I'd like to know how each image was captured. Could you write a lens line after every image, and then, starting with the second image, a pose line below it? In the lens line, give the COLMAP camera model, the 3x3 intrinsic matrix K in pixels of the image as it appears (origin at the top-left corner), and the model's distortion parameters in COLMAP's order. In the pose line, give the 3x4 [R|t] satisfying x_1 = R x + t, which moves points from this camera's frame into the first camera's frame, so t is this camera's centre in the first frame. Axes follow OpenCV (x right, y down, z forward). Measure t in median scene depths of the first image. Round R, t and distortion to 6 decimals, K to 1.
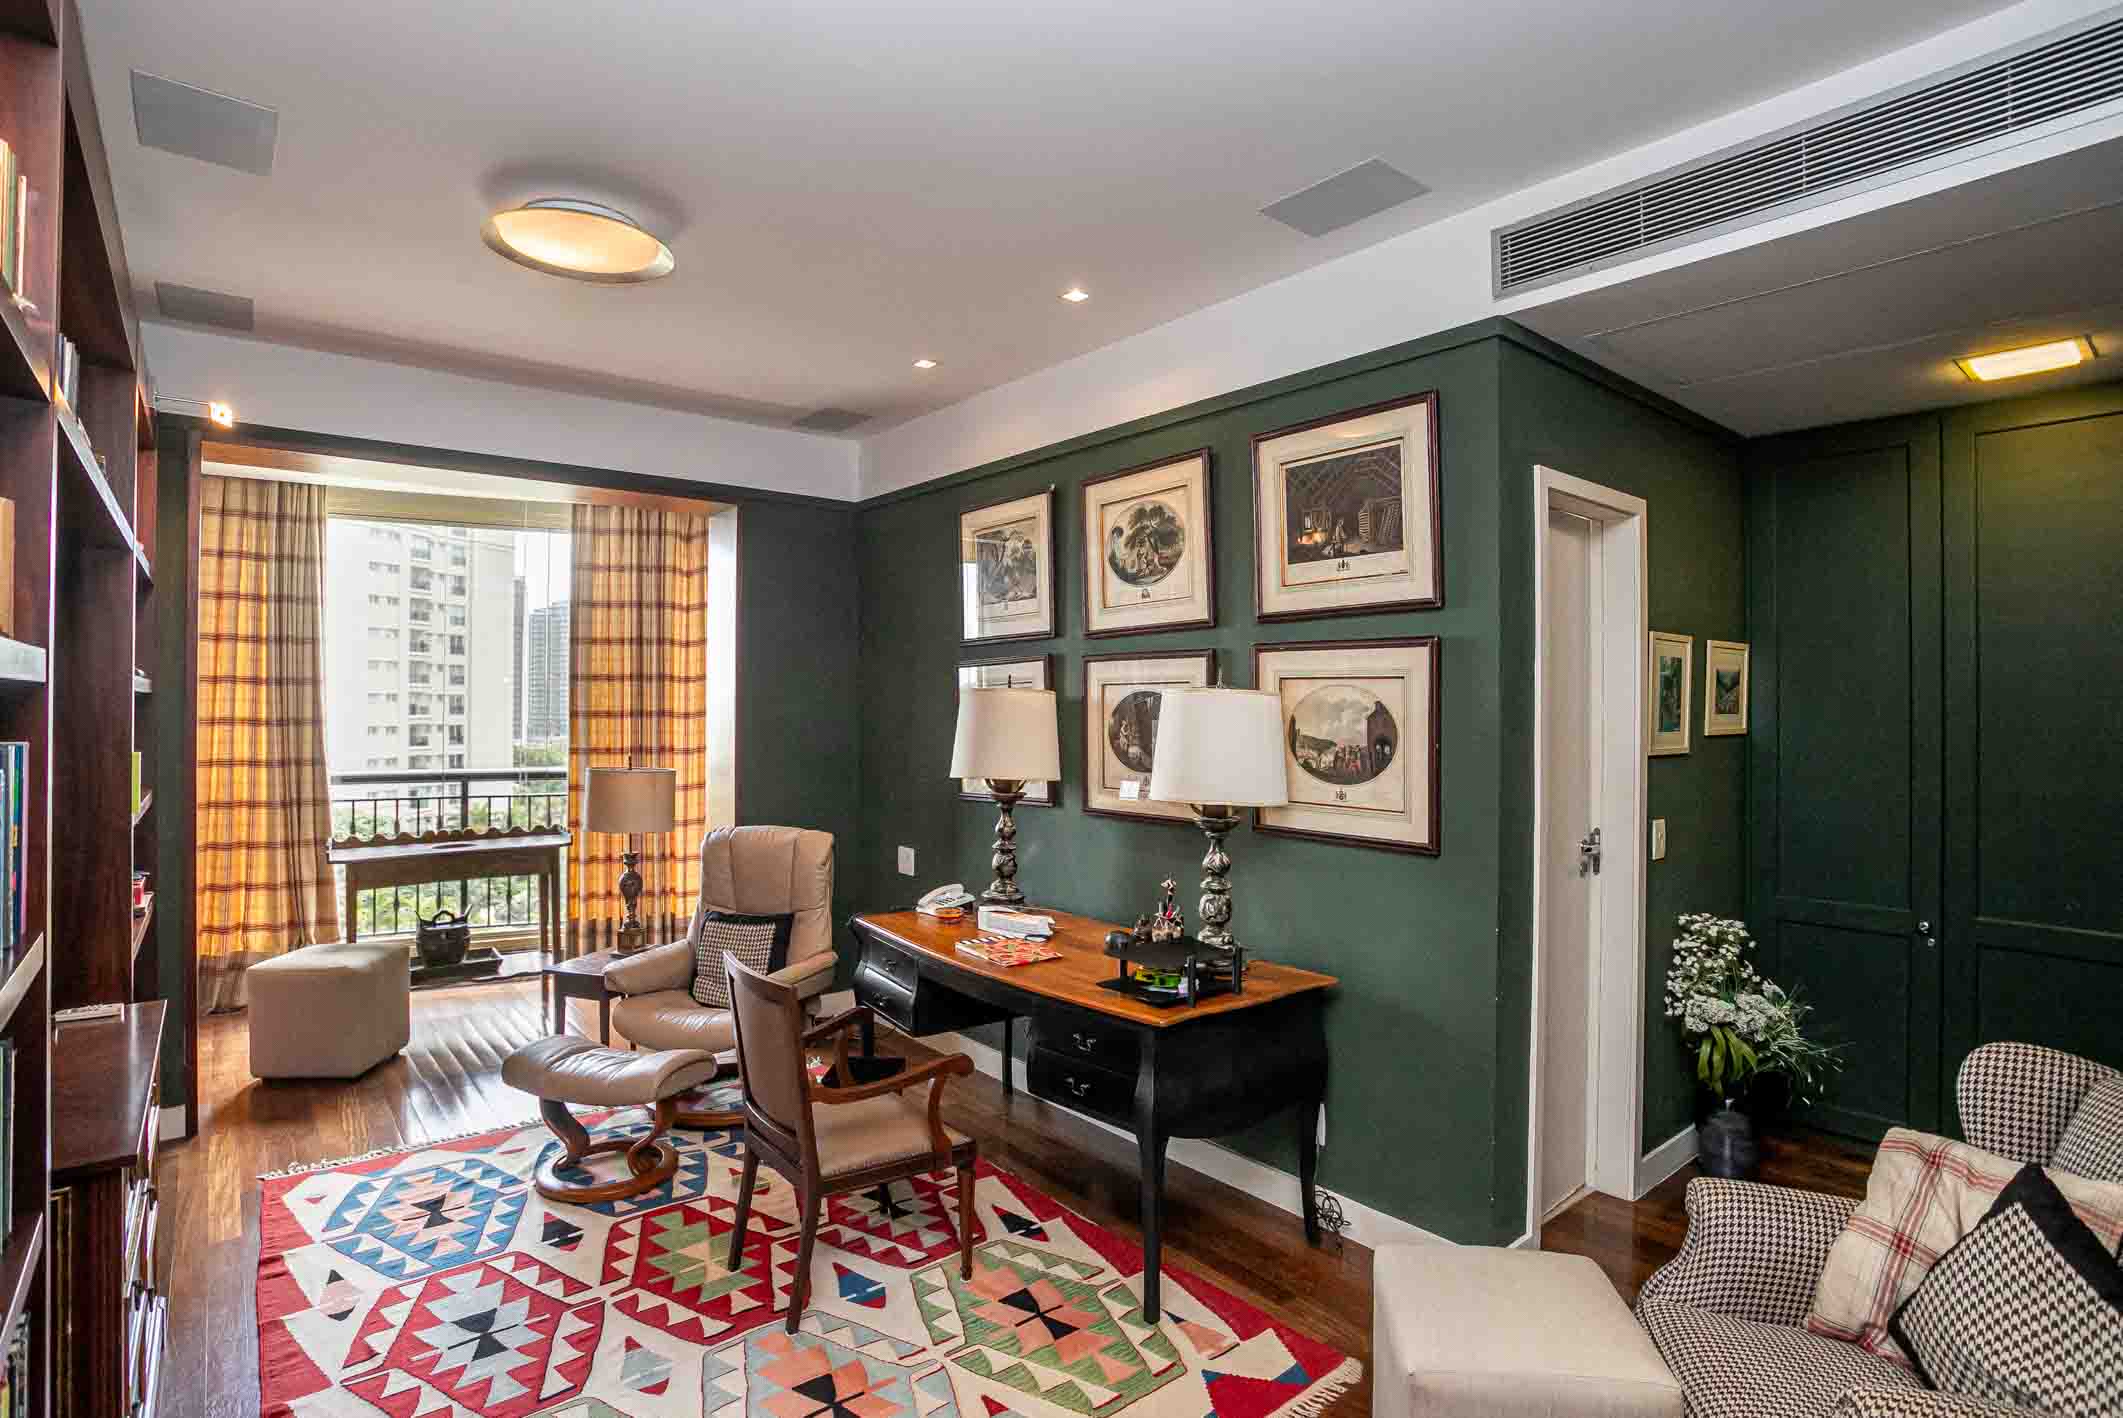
lens RADIAL K [[1076.6, 0, 1049.0], [0, 1076.6, 713.3], [0, 0, 1]] dist [-0.049506, 0.006632]
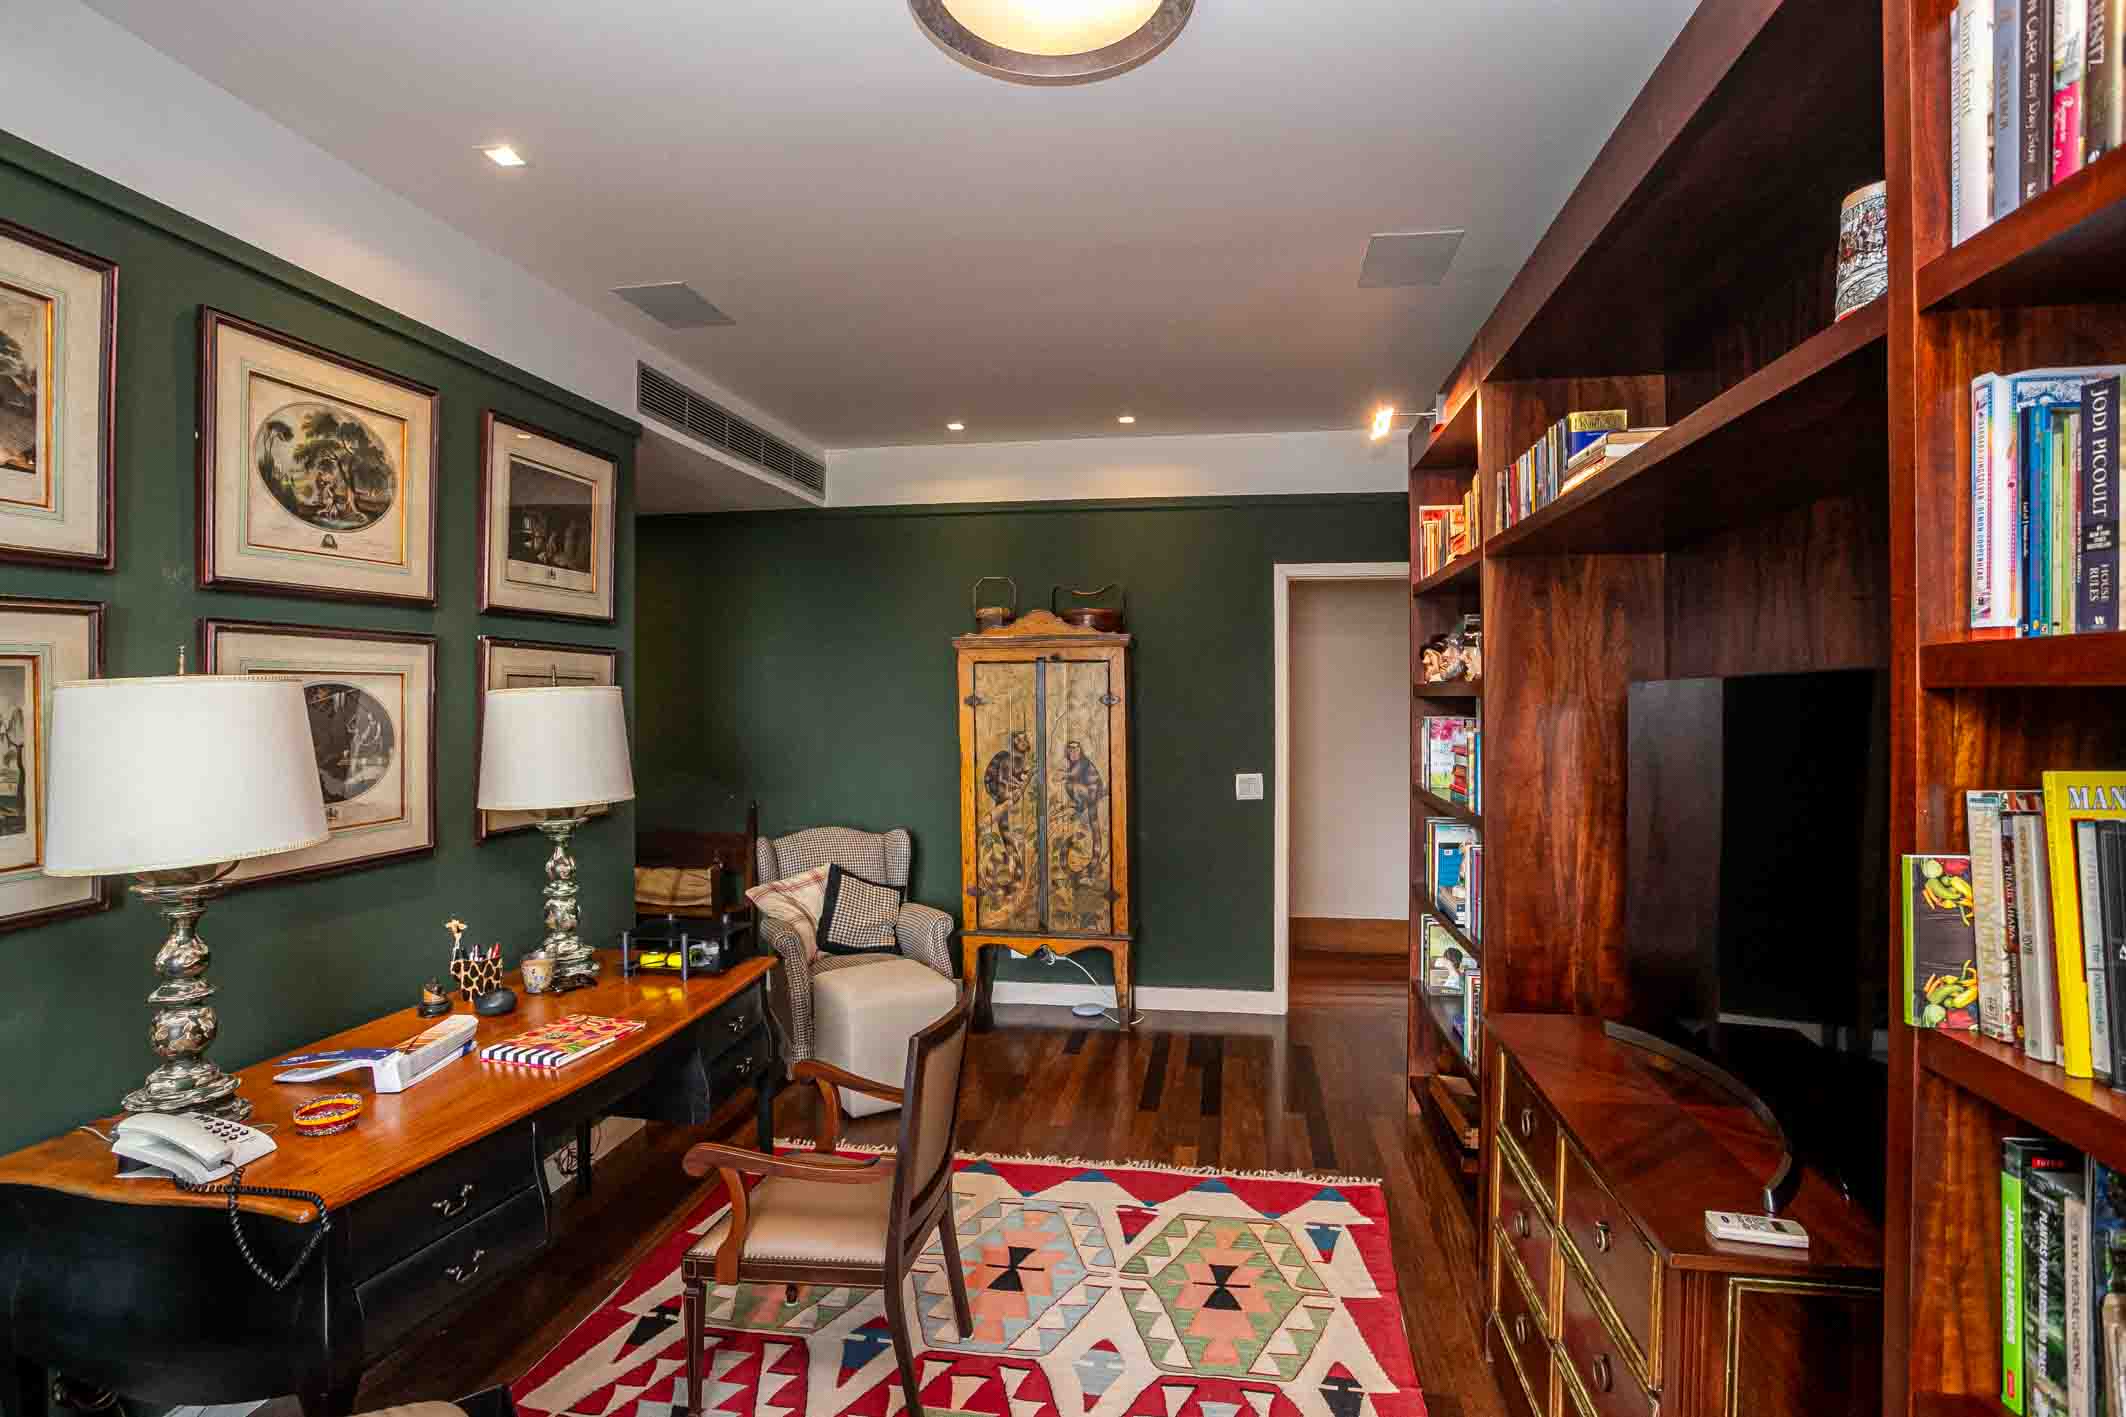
lens RADIAL K [[1078.2, 0, 1053.2], [0, 1078.2, 696.5], [0, 0, 1]] dist [-0.049506, 0.006632]
pose [[-0.668573, -0.008360, 0.743600, -0.771505], [-0.003156, 0.999960, 0.008405, -0.021794], [-0.743640, 0.003272, -0.668572, 1.193068]]
